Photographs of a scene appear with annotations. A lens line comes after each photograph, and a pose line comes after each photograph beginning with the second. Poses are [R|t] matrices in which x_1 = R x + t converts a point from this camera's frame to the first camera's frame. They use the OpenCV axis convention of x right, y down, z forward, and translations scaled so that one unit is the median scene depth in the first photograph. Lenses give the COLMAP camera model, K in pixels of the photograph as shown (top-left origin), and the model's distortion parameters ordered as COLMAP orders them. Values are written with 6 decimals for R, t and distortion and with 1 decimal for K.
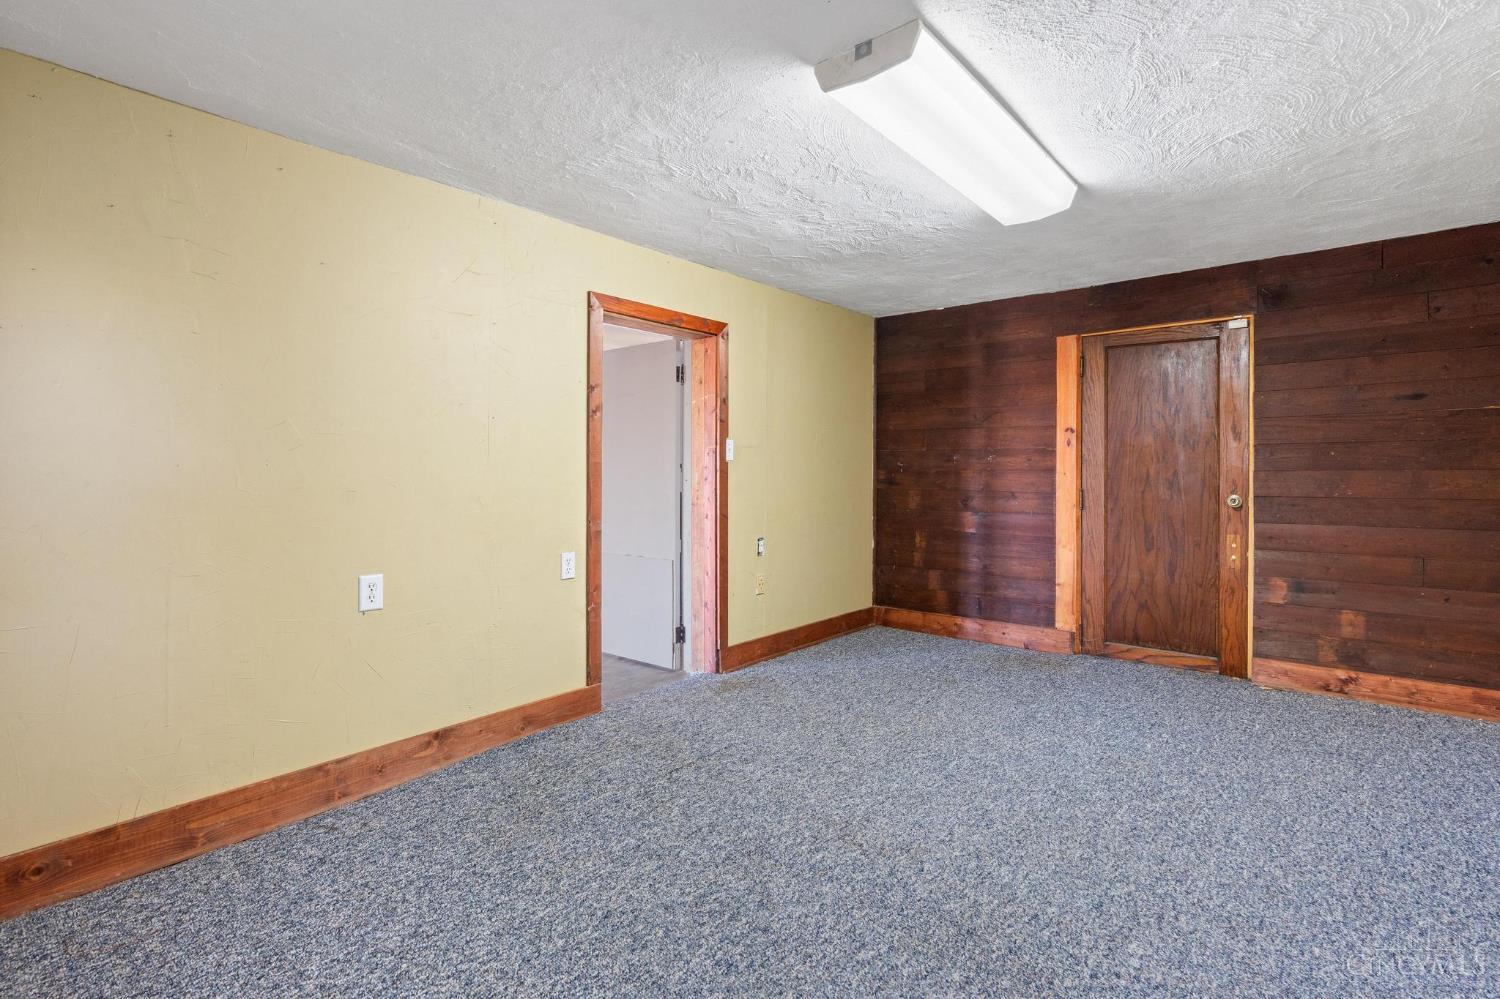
lens RADIAL K [[698.8, 0, 747.2], [0, 698.8, 501.5], [0, 0, 1]] dist [0.000885, 0.000328]
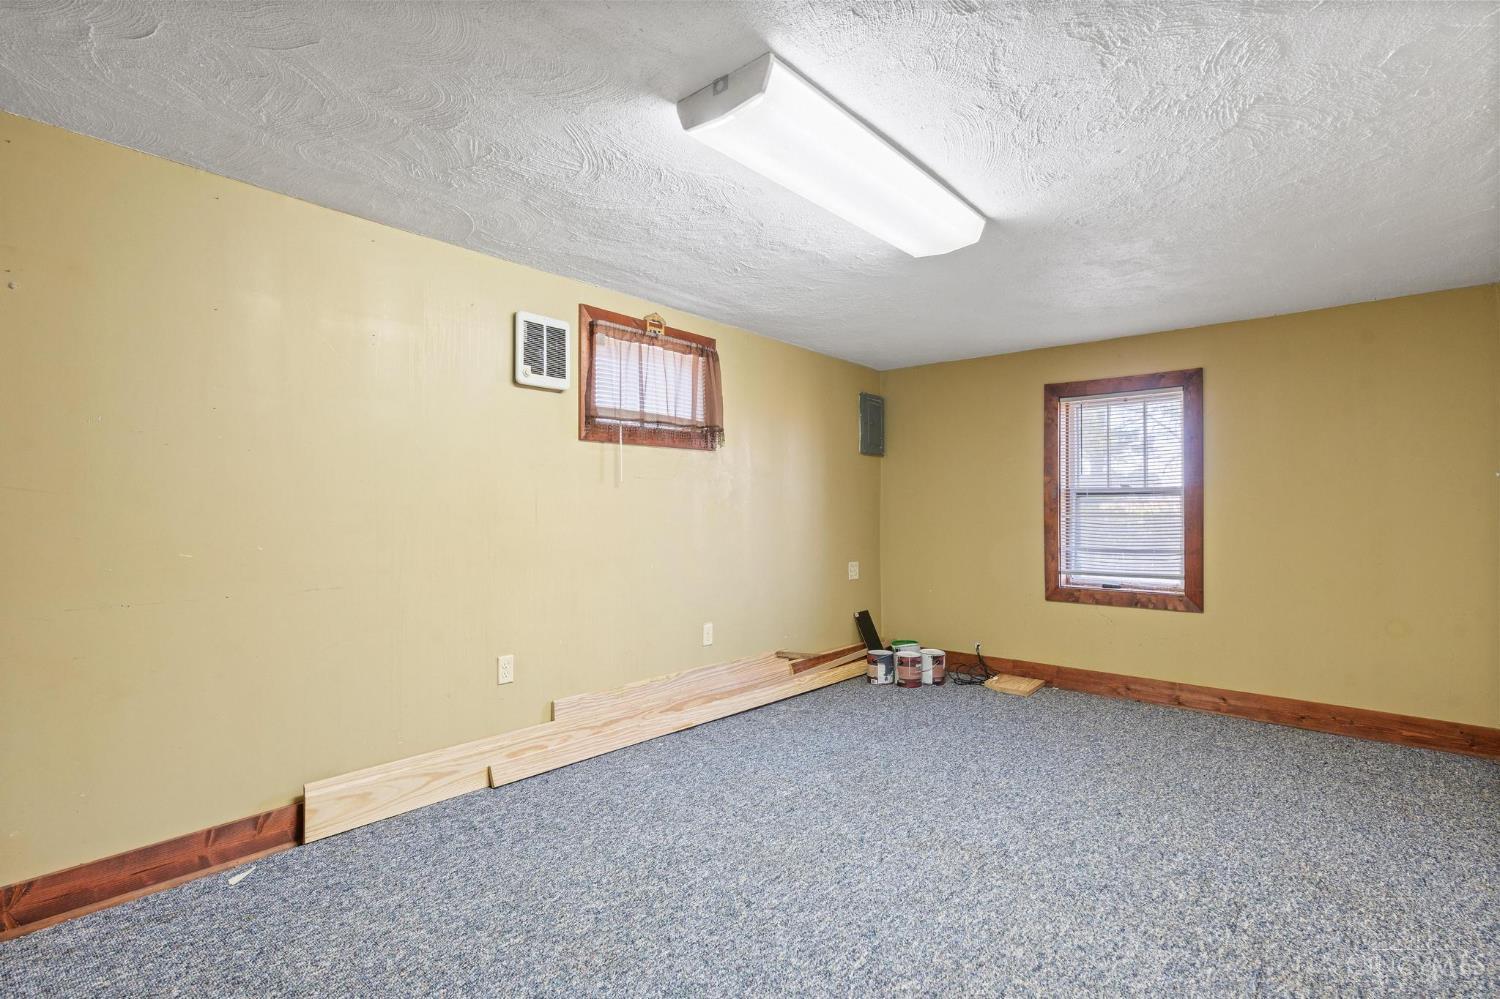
lens RADIAL K [[698.8, 0, 747.2], [0, 698.8, 501.5], [0, 0, 1]] dist [0.000885, 0.000328]
pose [[-0.999948, 0.001516, -0.010073, 0.491717], [0.001266, 0.999691, 0.024835, -0.091495], [0.010108, 0.024821, -0.999641, 1.993201]]
